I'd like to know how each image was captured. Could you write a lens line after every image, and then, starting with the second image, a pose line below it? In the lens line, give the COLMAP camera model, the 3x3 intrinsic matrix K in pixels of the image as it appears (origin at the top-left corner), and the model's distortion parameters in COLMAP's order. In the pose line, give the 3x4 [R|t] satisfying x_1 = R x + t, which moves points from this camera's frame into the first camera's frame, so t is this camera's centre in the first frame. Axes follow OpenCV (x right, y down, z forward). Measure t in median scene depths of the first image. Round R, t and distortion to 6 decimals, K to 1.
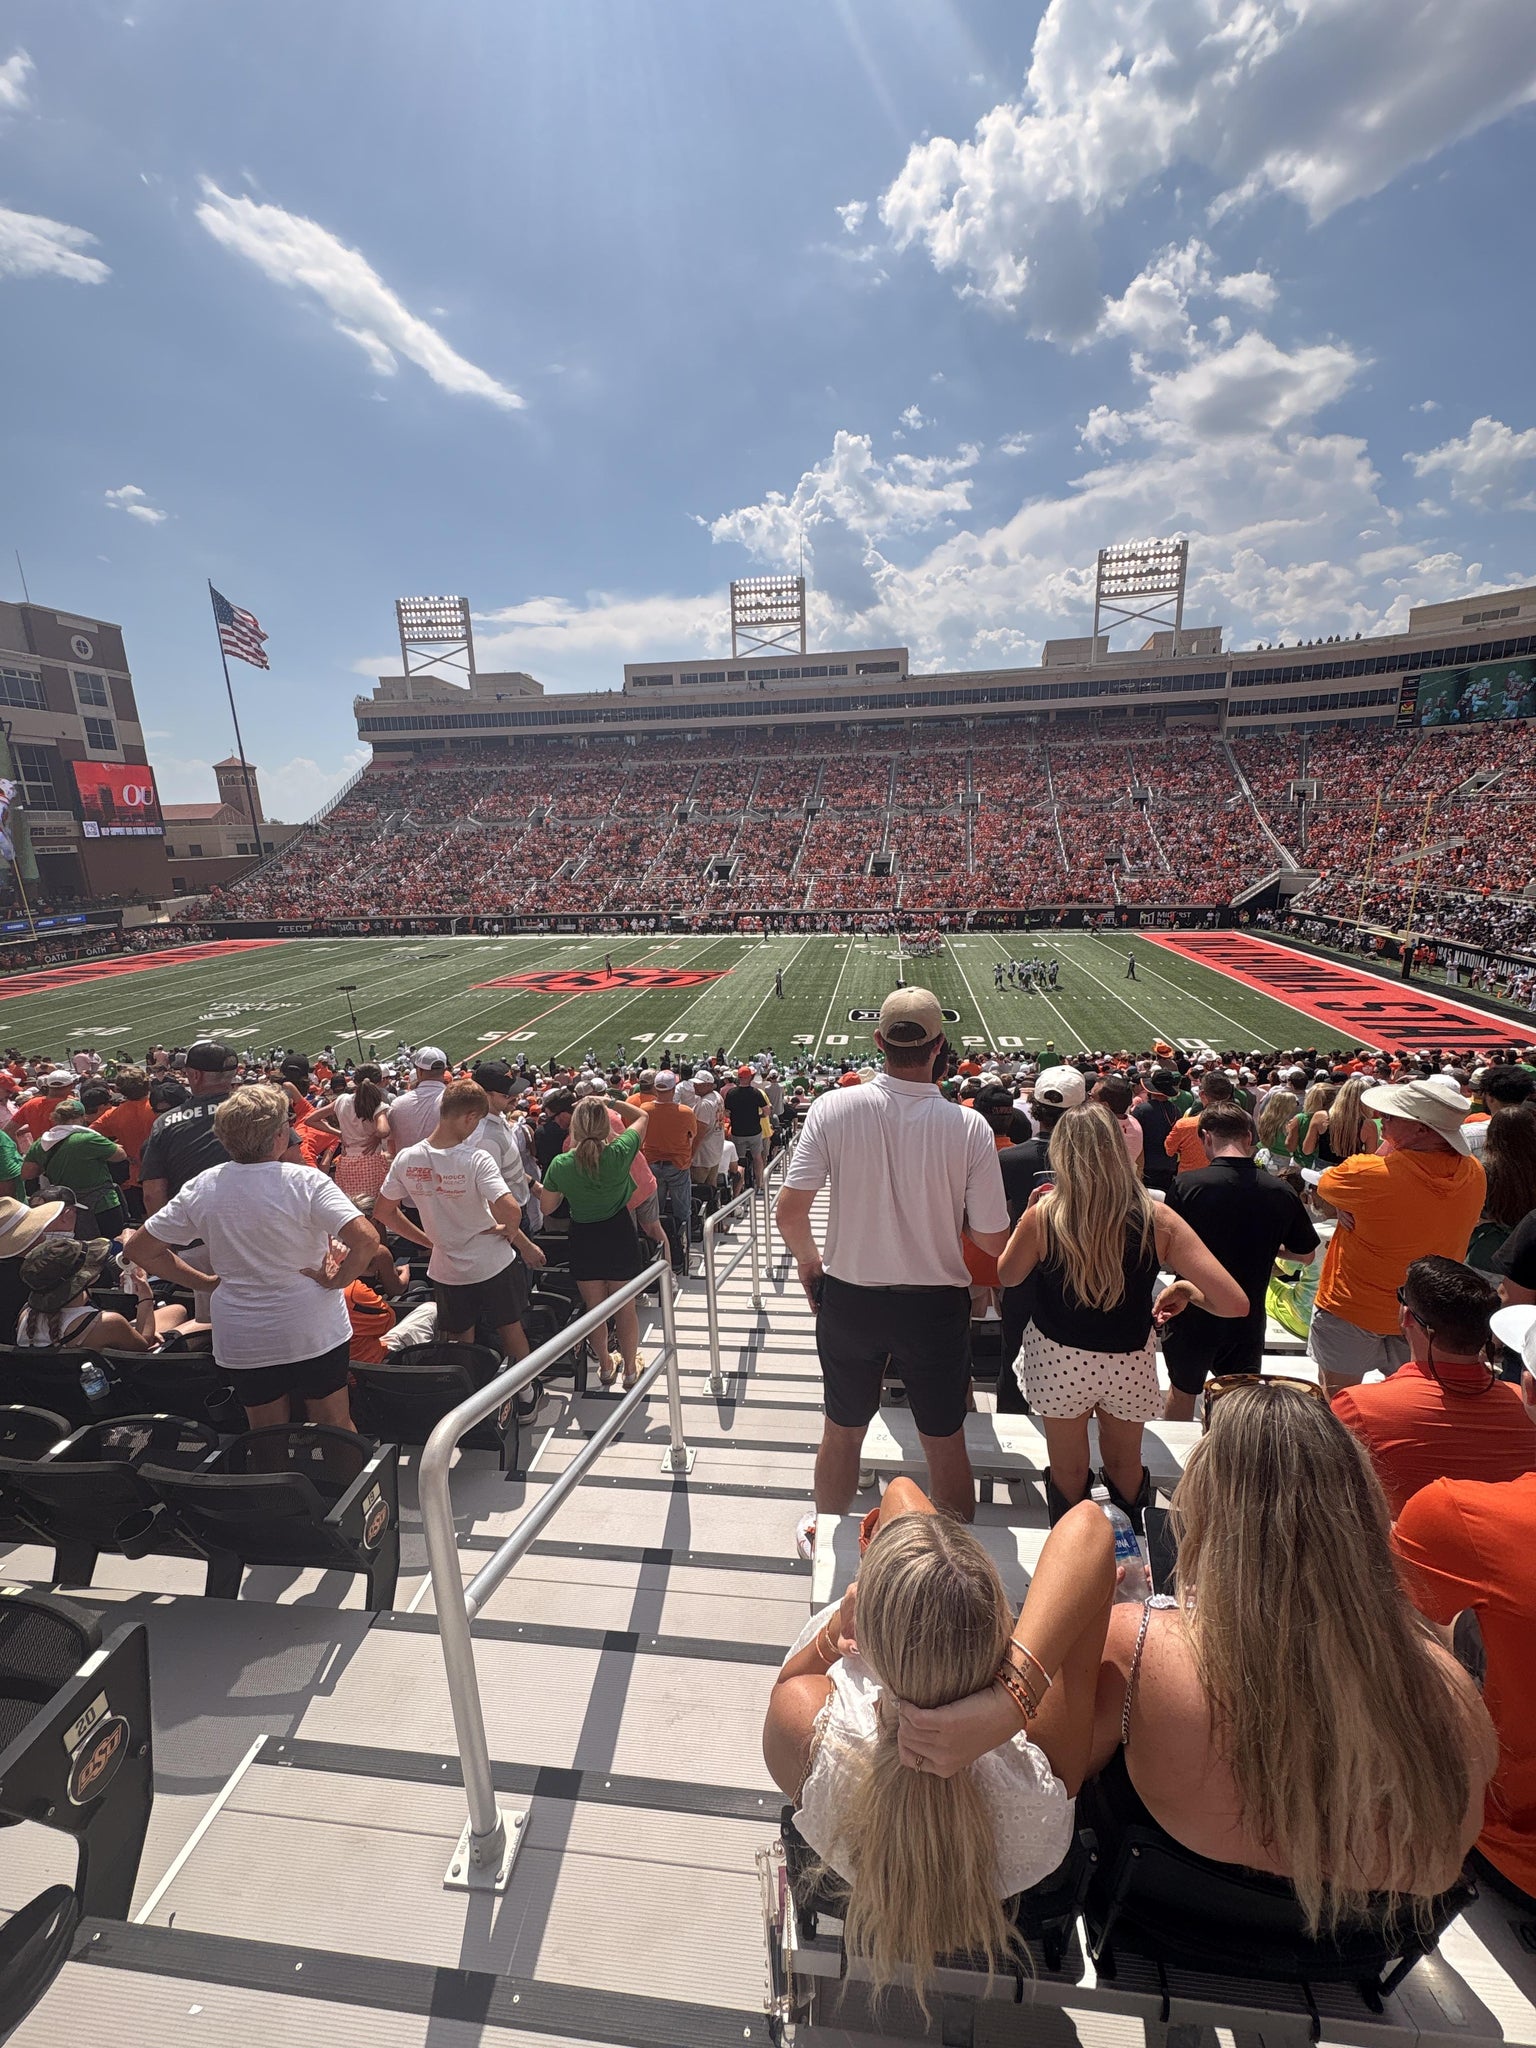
lens RADIAL K [[819.4, 0, 759.5], [0, 819.4, 1028.9], [0, 0, 1]] dist [-0.001557, 0.001384]
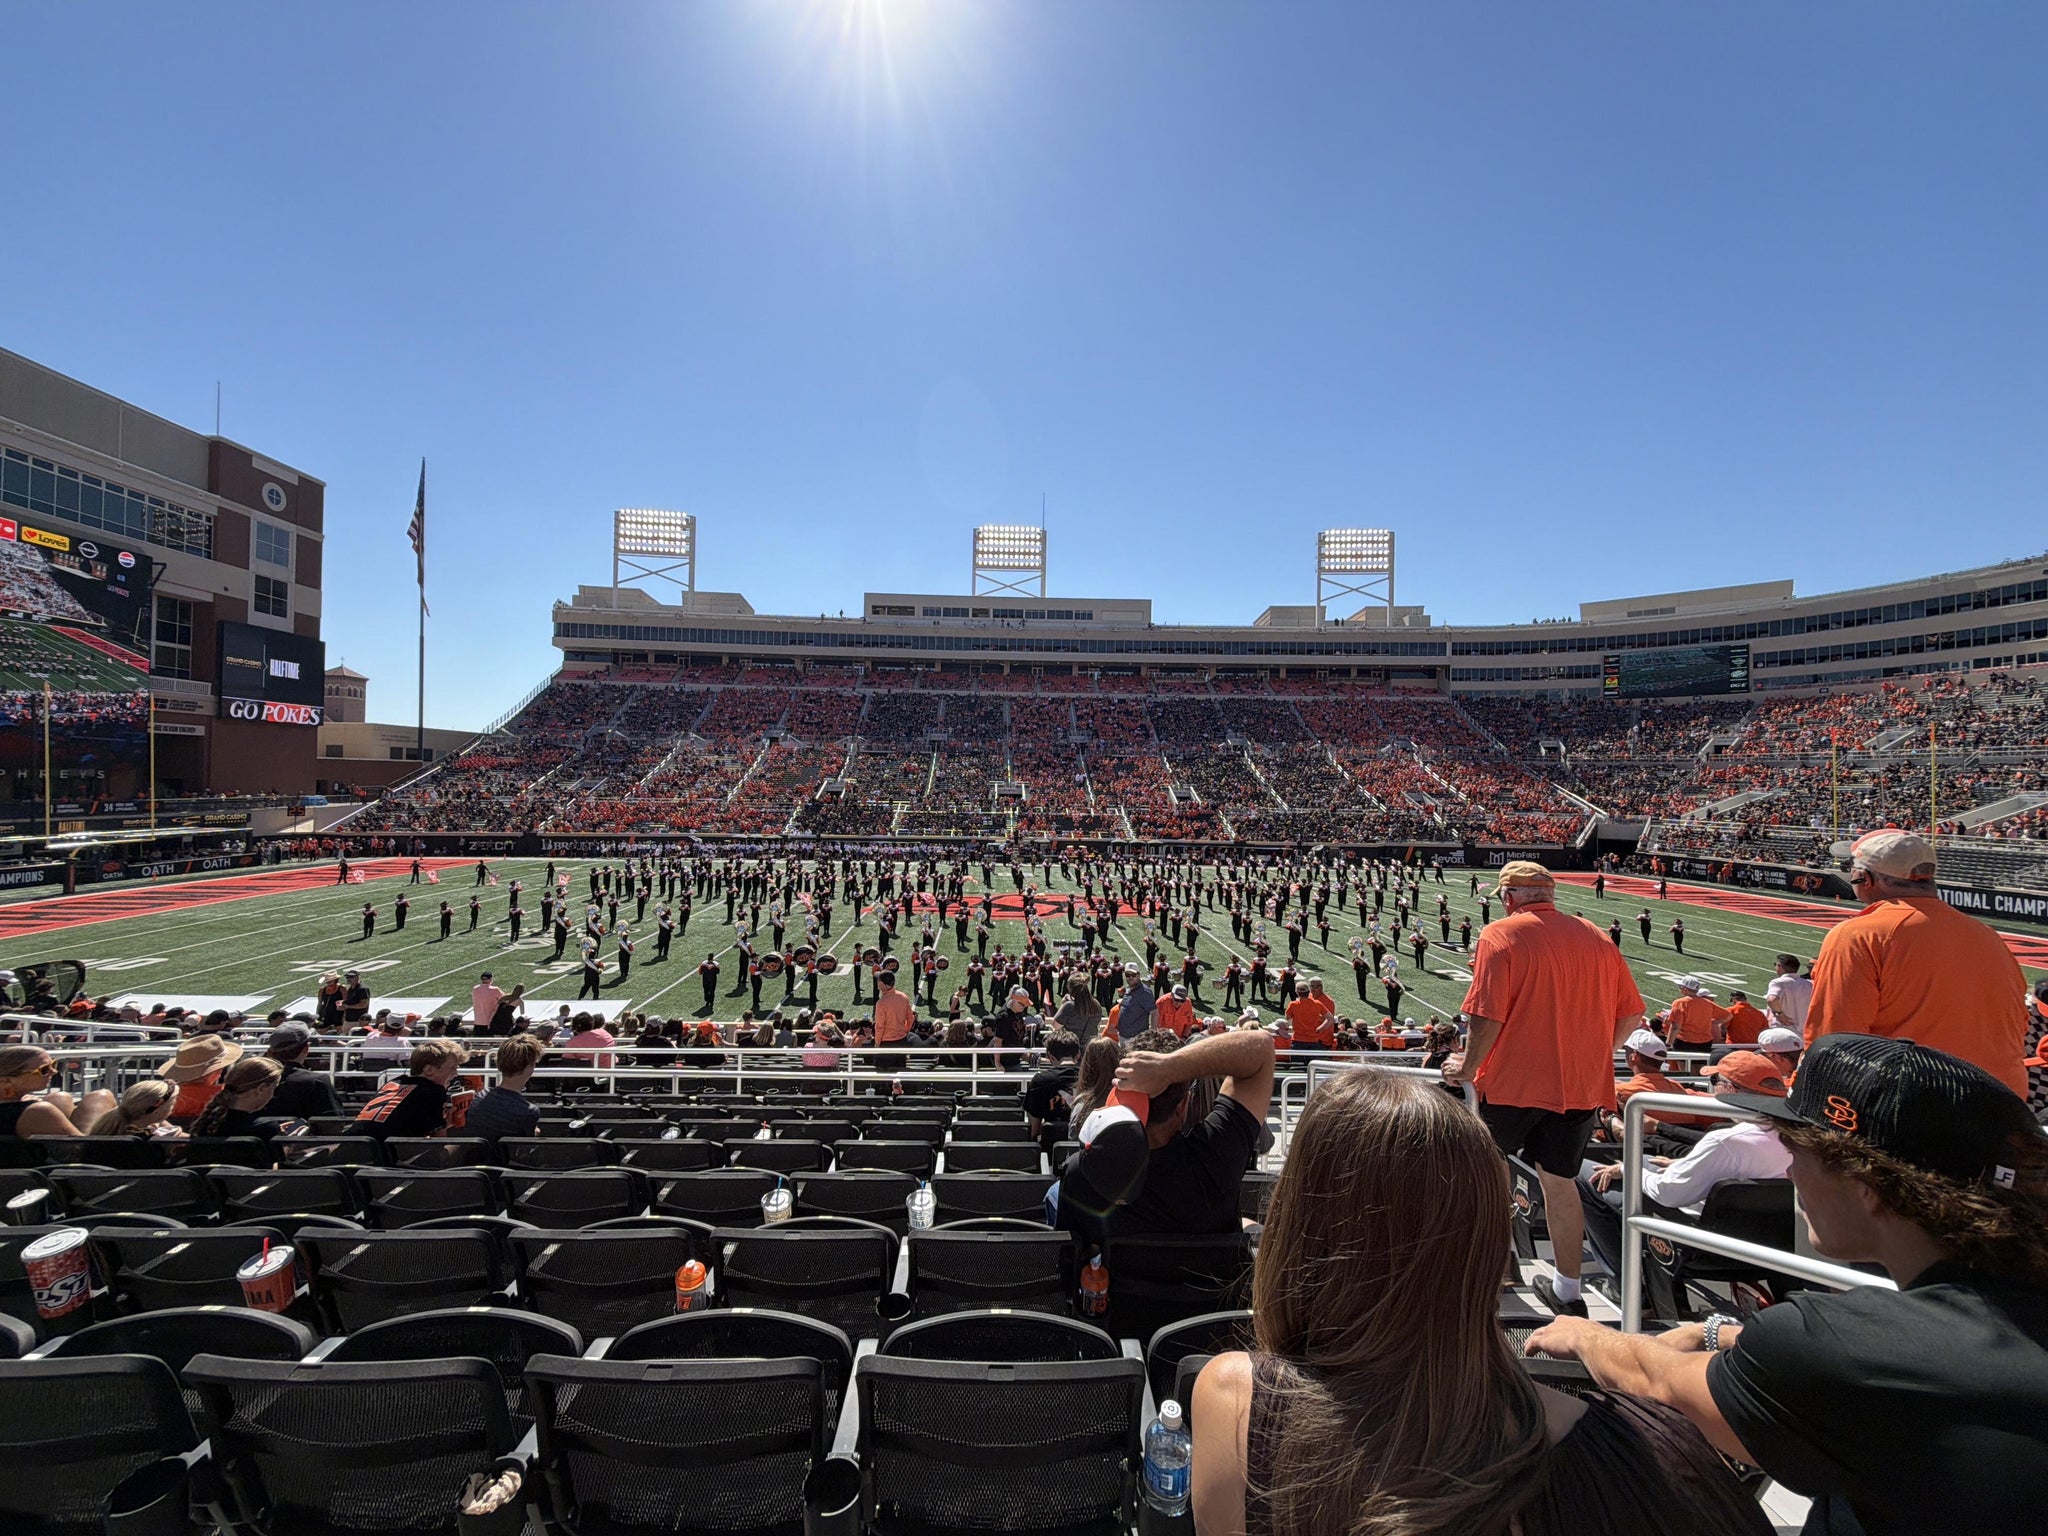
lens RADIAL K [[819.4, 0, 1022.0], [0, 819.4, 769.8], [0, 0, 1]] dist [-0.001557, 0.001384]
pose [[0.982371, 0.047307, 0.180859, -0.154472], [0.000439, 0.966866, -0.255283, 0.005542], [-0.186943, 0.250861, 0.949800, 0.101894]]
